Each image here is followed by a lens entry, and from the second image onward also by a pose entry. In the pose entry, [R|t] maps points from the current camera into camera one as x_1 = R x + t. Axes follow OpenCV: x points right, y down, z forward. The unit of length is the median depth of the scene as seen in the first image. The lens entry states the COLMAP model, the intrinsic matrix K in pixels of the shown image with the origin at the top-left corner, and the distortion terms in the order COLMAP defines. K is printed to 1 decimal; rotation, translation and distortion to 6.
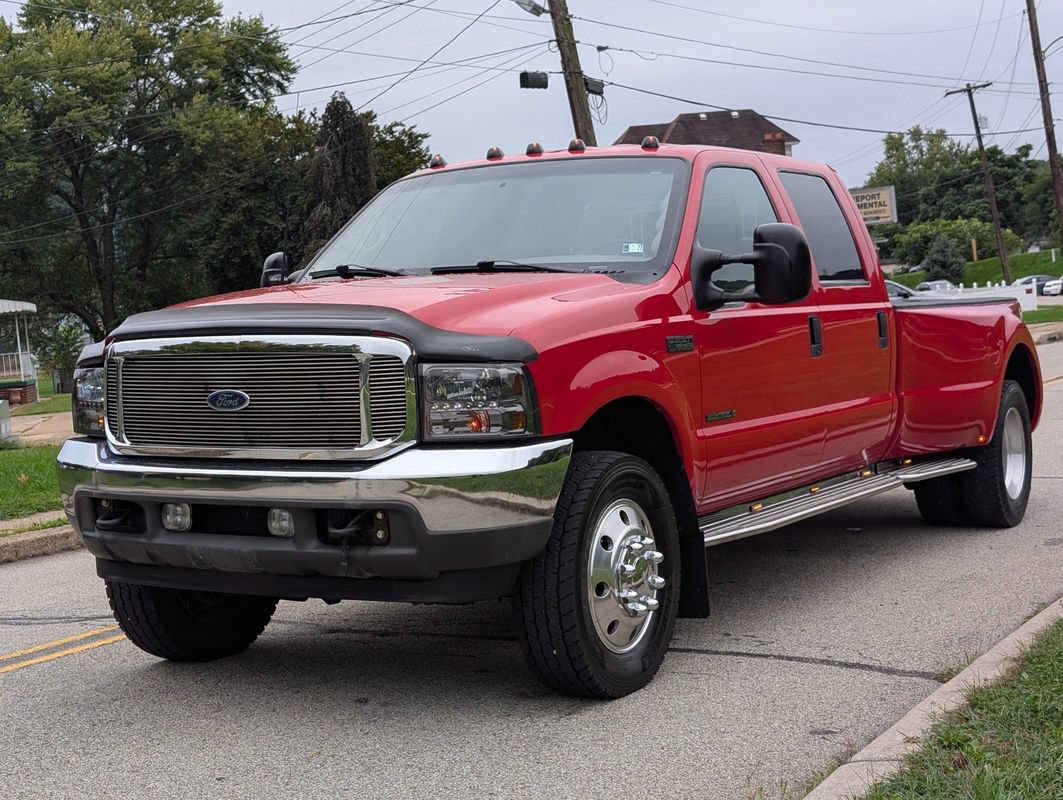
lens RADIAL K [[1656.0, 0, 487.6], [0, 1656.0, 391.2], [0, 0, 1]] dist [0.203552, -0.844700]
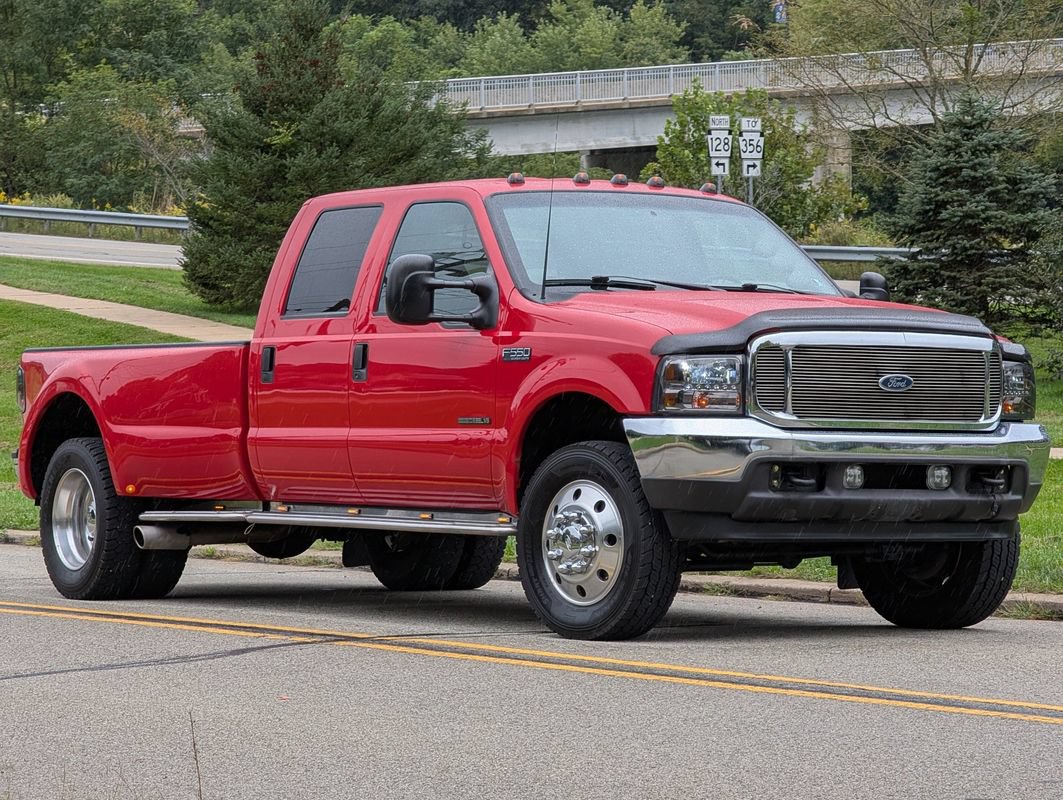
lens RADIAL K [[3801.3, 0, 531.5], [0, 3801.3, 400.0], [0, 0, 1]] dist [0.413034, 0.081154]
pose [[0.457310, 0.050491, 0.887873, -2.390154], [0.017474, 0.997684, -0.065736, 0.170919], [-0.889136, 0.045576, 0.455369, -0.059022]]
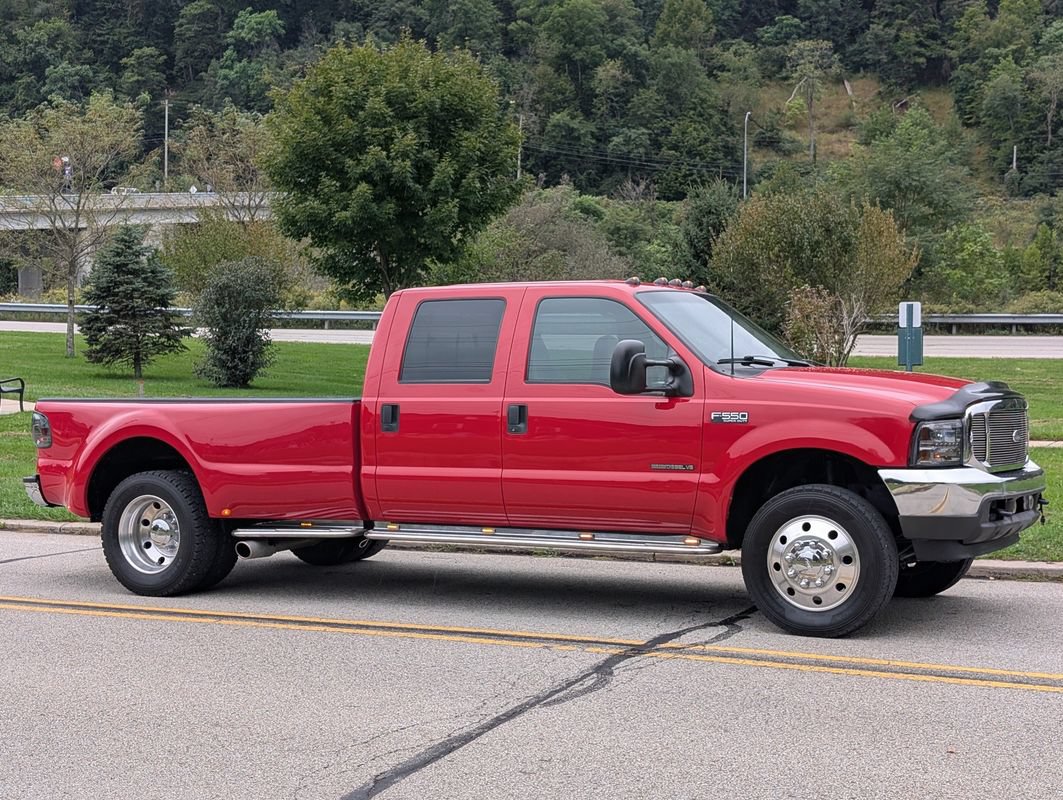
lens RADIAL K [[1654.6, 0, 541.1], [0, 1654.6, 417.1], [0, 0, 1]] dist [0.207010, -0.866698]
pose [[-0.051576, 0.018437, 0.998499, -1.585907], [0.054733, 0.998379, -0.015608, -0.011987], [-0.997168, 0.053846, -0.052502, 1.334871]]
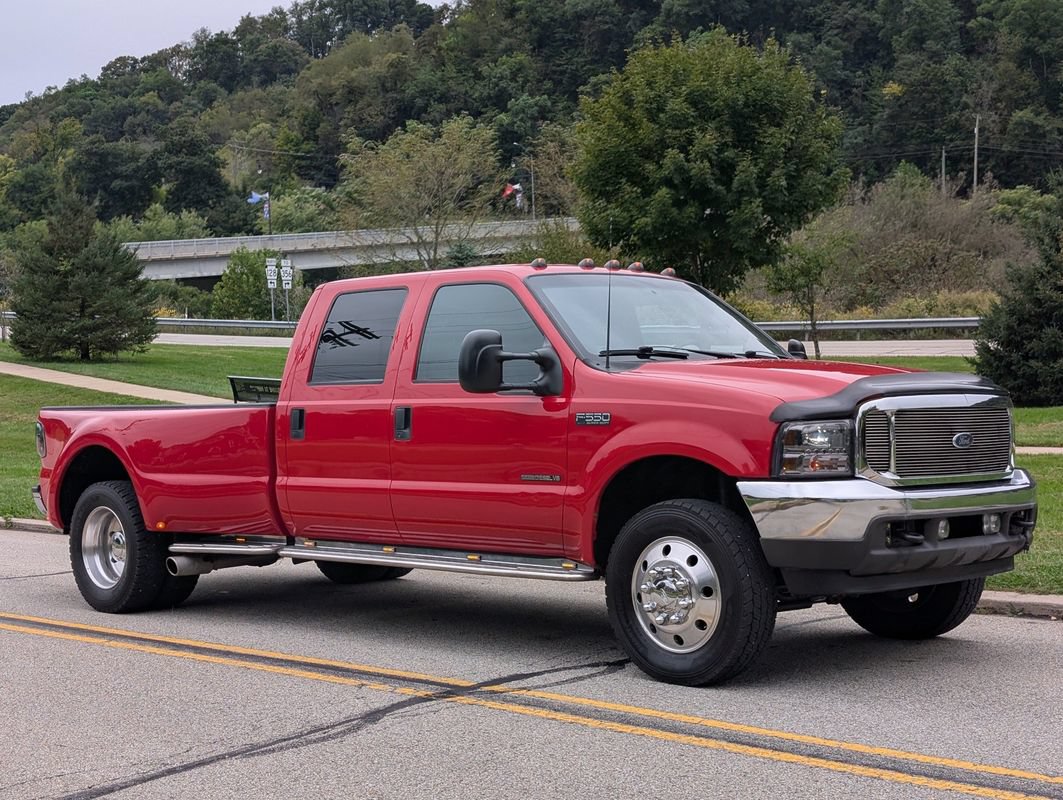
lens RADIAL K [[1655.3, 0, 514.1], [0, 1655.3, 404.2], [0, 0, 1]] dist [0.199494, -0.823778]
pose [[0.244662, 0.034780, 0.968985, -1.345429], [0.052269, 0.997430, -0.048999, 0.020300], [-0.968199, 0.062636, 0.242215, 0.858221]]
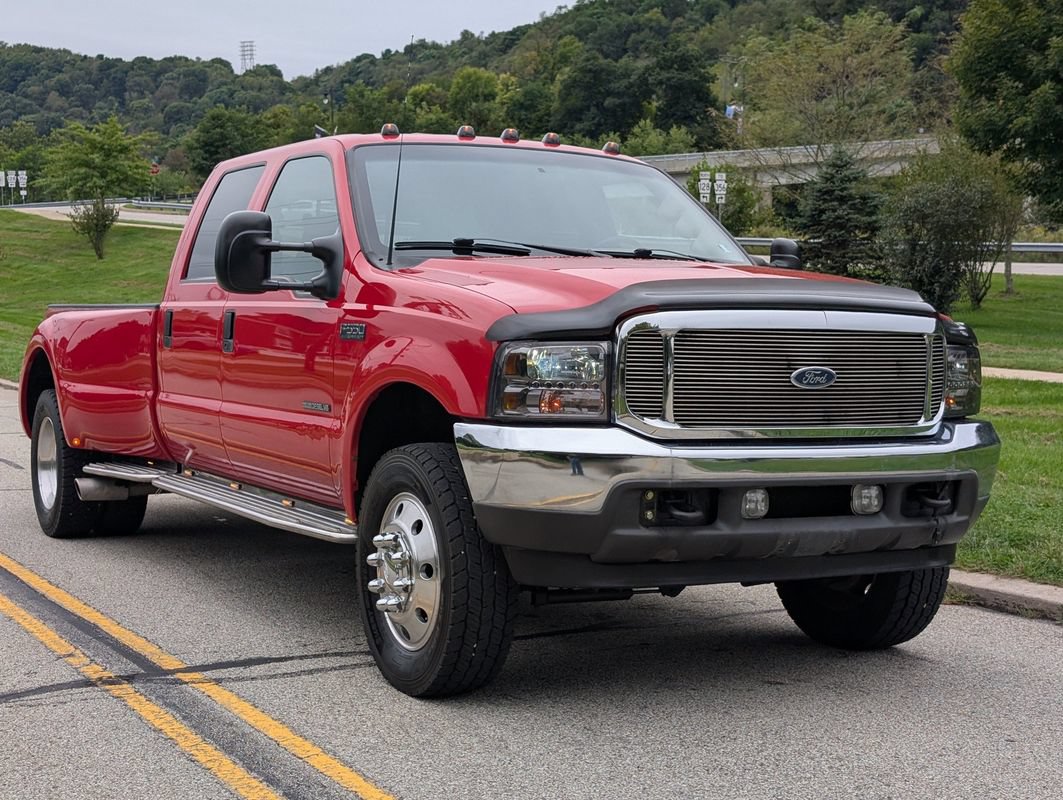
lens RADIAL K [[1654.6, 0, 541.1], [0, 1654.6, 417.1], [0, 0, 1]] dist [0.207010, -0.866698]
pose [[0.503732, -0.002357, 0.863857, -0.895891], [0.006843, 0.999976, -0.001262, 0.023934], [-0.863833, 0.006548, 0.503736, 0.546520]]
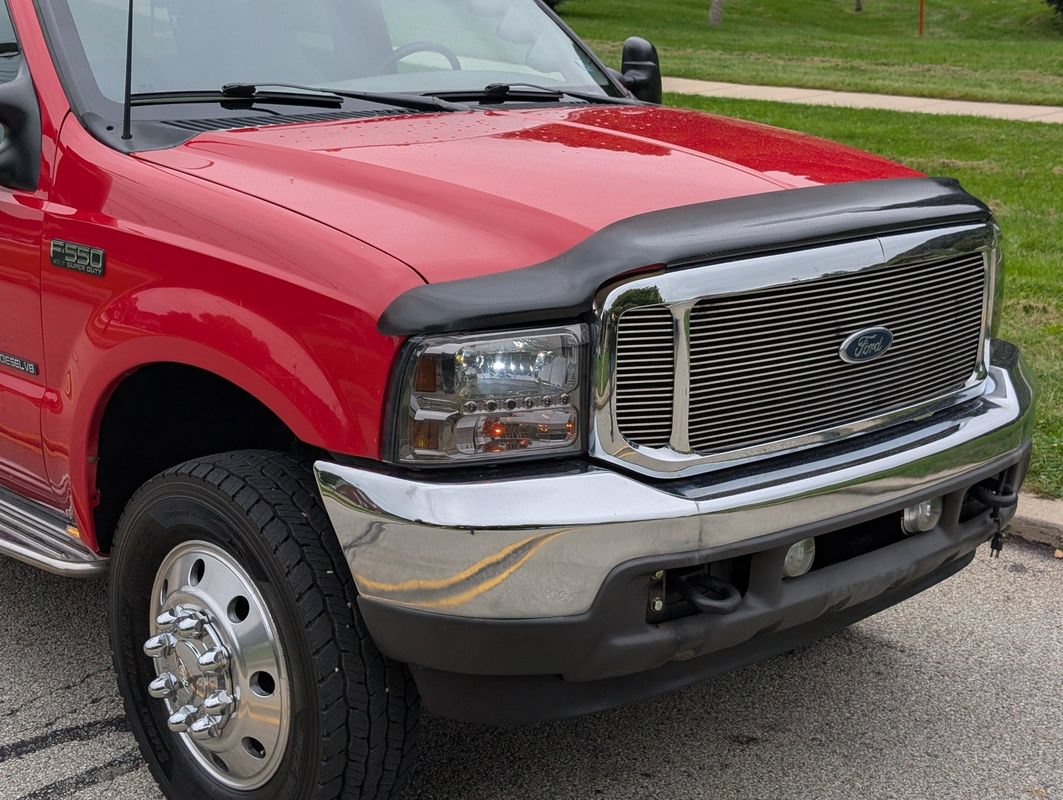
lens RADIAL K [[1659.7, 0, 527.8], [0, 1659.7, 385.3], [0, 0, 1]] dist [0.208913, -0.965204]
pose [[0.269534, -0.181905, 0.945654, -0.653813], [0.027629, 0.983054, 0.181224, -0.080293], [-0.962594, -0.022718, 0.269992, 0.800048]]
